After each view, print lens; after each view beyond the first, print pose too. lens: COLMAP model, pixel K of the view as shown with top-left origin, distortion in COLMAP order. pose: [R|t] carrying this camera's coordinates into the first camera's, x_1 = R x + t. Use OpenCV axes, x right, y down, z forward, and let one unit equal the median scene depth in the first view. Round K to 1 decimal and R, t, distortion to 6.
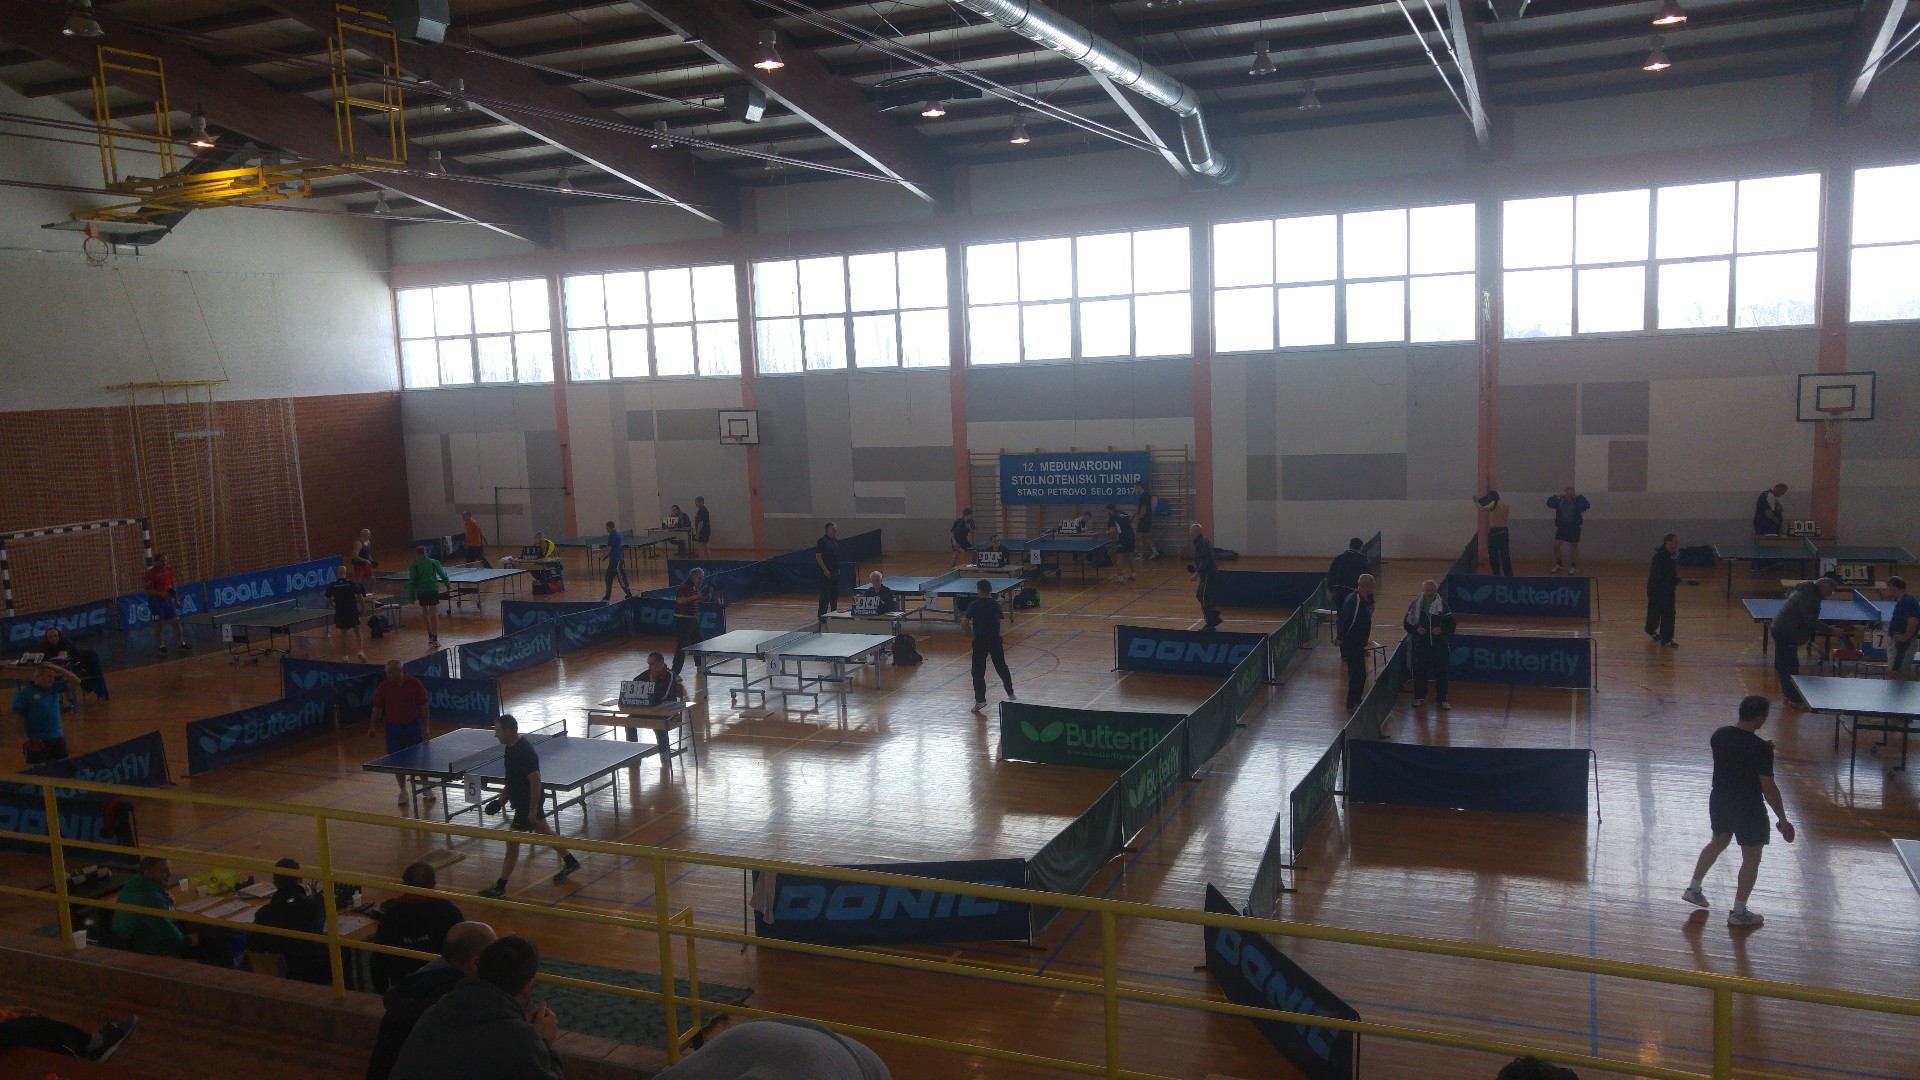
lens RADIAL K [[1418.1, 0, 960.0], [0, 1418.1, 540.0], [0, 0, 1]] dist [0.023138, -0.003498]
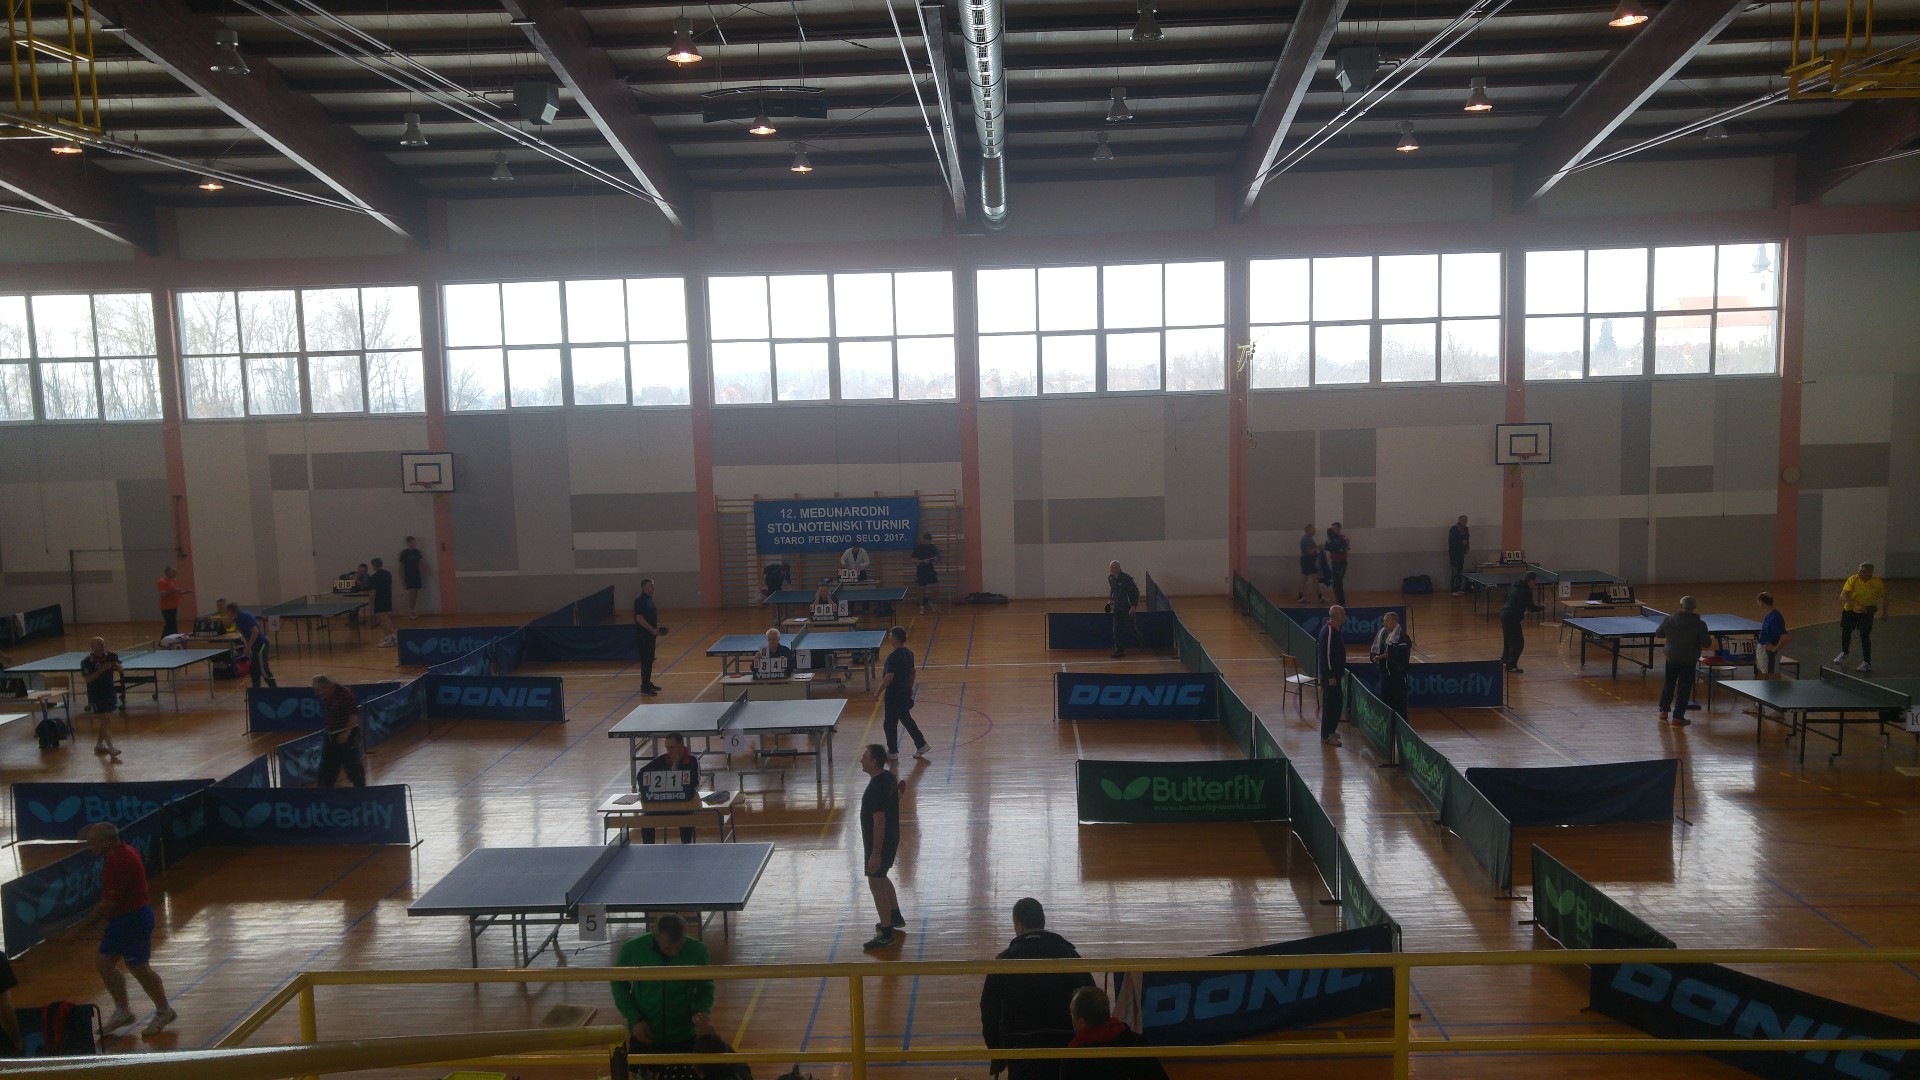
lens RADIAL K [[1418.1, 0, 960.0], [0, 1418.1, 540.0], [0, 0, 1]] dist [0.023138, -0.003498]
pose [[0.926084, -0.019581, 0.376808, -0.208761], [0.033496, 0.998976, -0.030411, -0.001814], [-0.375827, 0.040785, 0.925792, 0.089548]]
